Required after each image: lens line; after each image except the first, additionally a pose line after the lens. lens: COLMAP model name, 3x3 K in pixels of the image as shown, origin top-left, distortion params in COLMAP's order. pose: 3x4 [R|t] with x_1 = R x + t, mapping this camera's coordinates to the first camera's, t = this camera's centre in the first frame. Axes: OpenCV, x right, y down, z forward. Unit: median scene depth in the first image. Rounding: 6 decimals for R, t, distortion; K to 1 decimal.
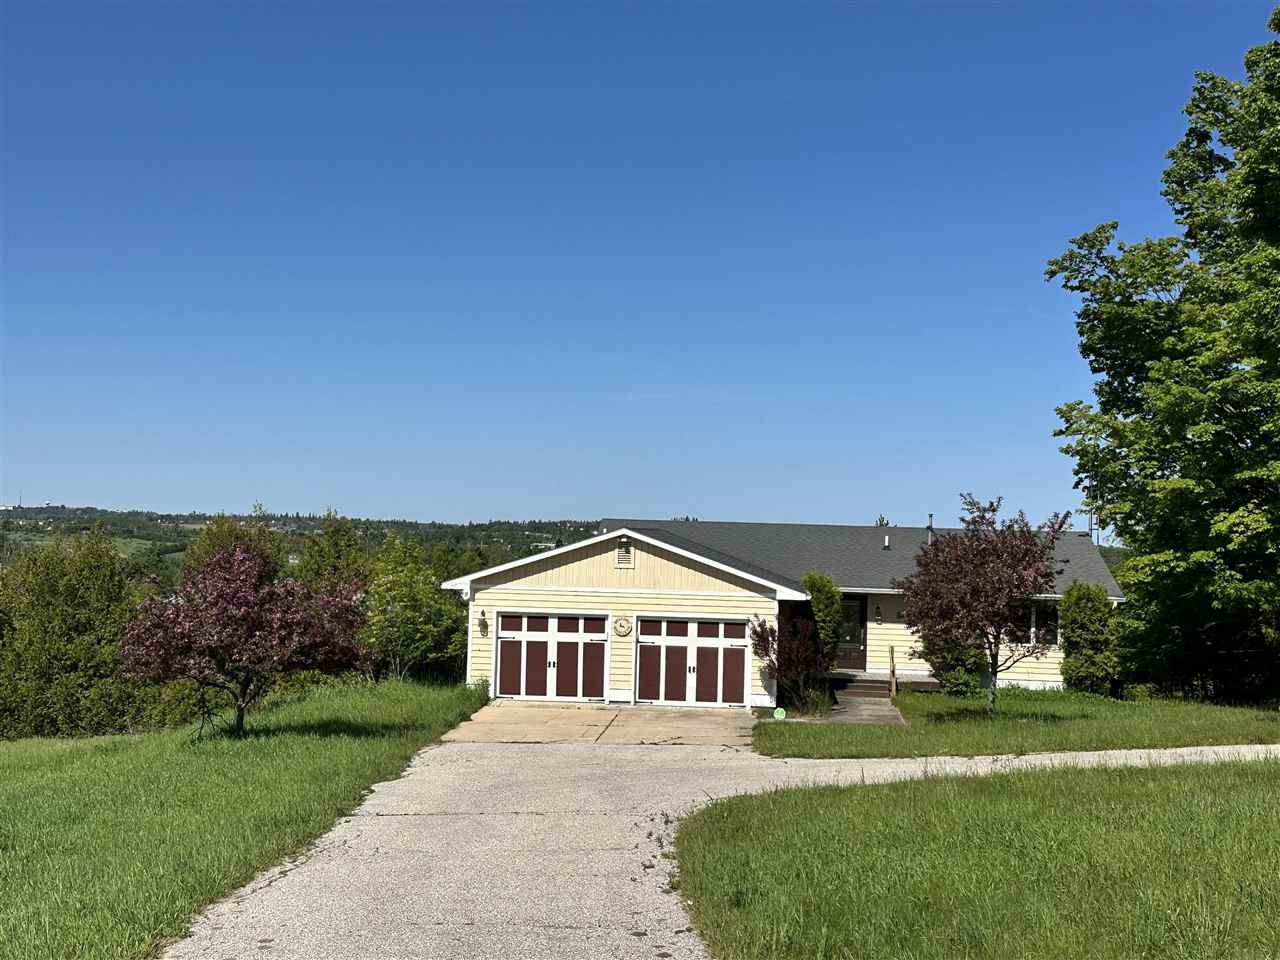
lens RADIAL K [[889.5, 0, 640.0], [0, 889.5, 480.0], [0, 0, 1]] dist [0.001339, -0.002424]
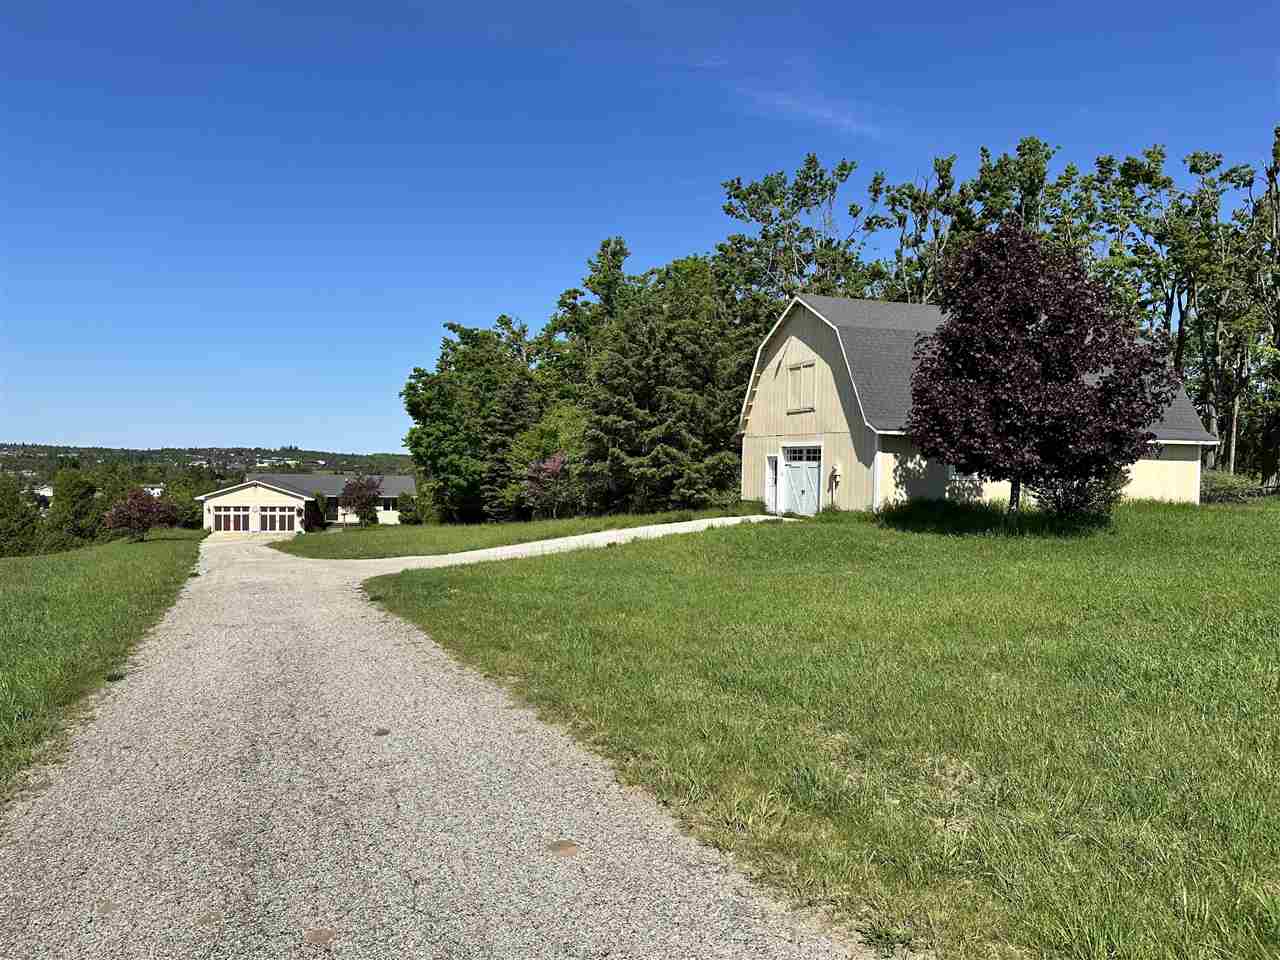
lens RADIAL K [[889.5, 0, 640.0], [0, 889.5, 480.0], [0, 0, 1]] dist [0.001339, -0.002424]
pose [[0.920627, -0.014898, 0.390158, 0.009402], [-0.038907, 0.990798, 0.129640, -0.433252], [-0.388499, -0.134530, 0.911576, -2.586715]]
